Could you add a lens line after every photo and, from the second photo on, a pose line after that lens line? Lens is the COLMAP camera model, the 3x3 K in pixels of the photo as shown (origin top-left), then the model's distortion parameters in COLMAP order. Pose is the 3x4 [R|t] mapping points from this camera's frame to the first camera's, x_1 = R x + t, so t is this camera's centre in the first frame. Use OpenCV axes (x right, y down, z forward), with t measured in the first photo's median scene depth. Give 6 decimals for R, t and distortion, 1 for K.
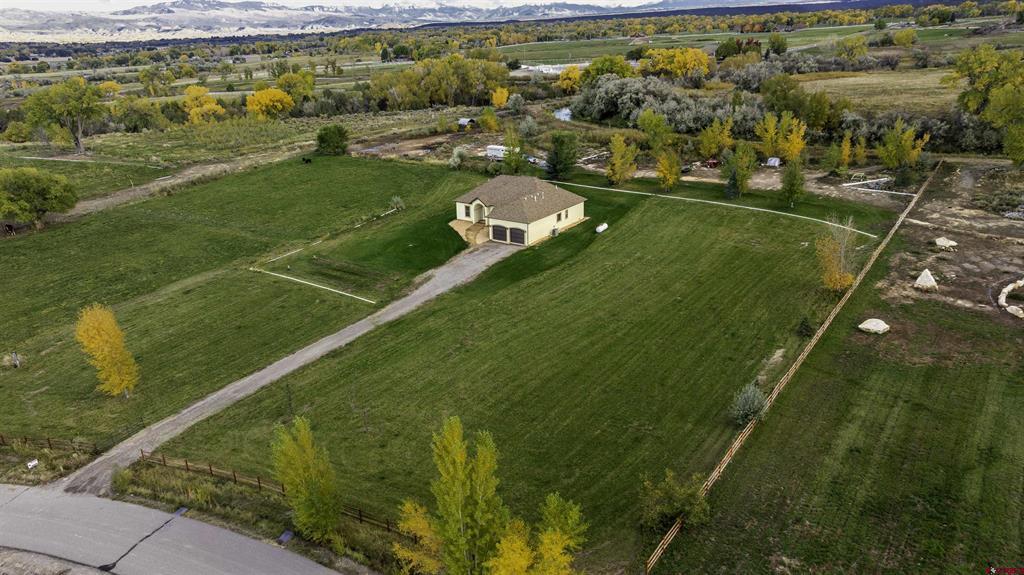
lens RADIAL K [[732.6, 0, 512.0], [0, 732.6, 287.5], [0, 0, 1]] dist [-0.016081, 0.002218]
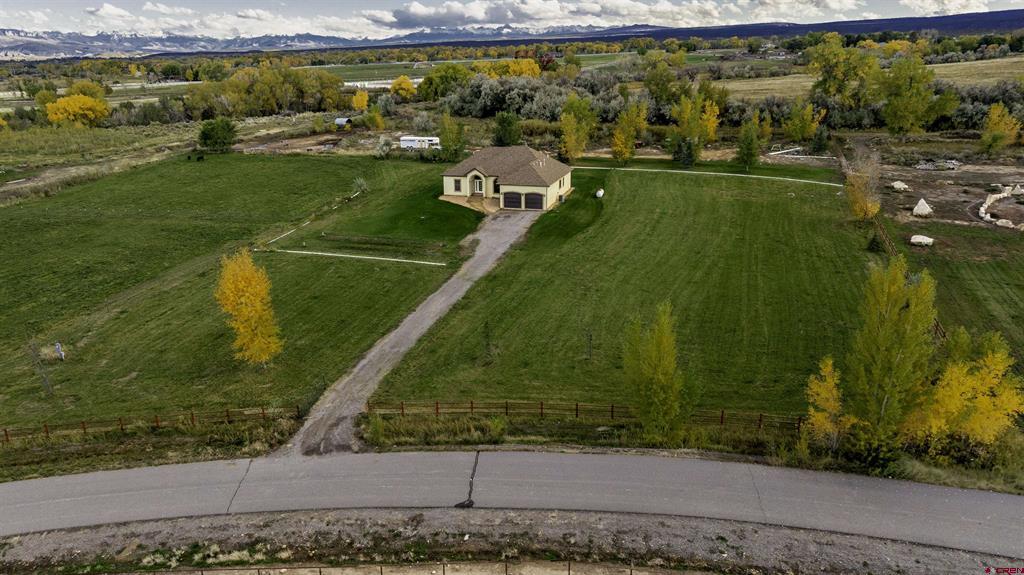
lens RADIAL K [[752.5, 0, 512.0], [0, 752.5, 287.5], [0, 0, 1]] dist [-0.019962, 0.007294]
pose [[0.948057, -0.078243, 0.308327, -0.343678], [0.093167, 0.995071, -0.033959, 0.076623], [-0.304150, 0.060921, 0.950674, 0.062809]]
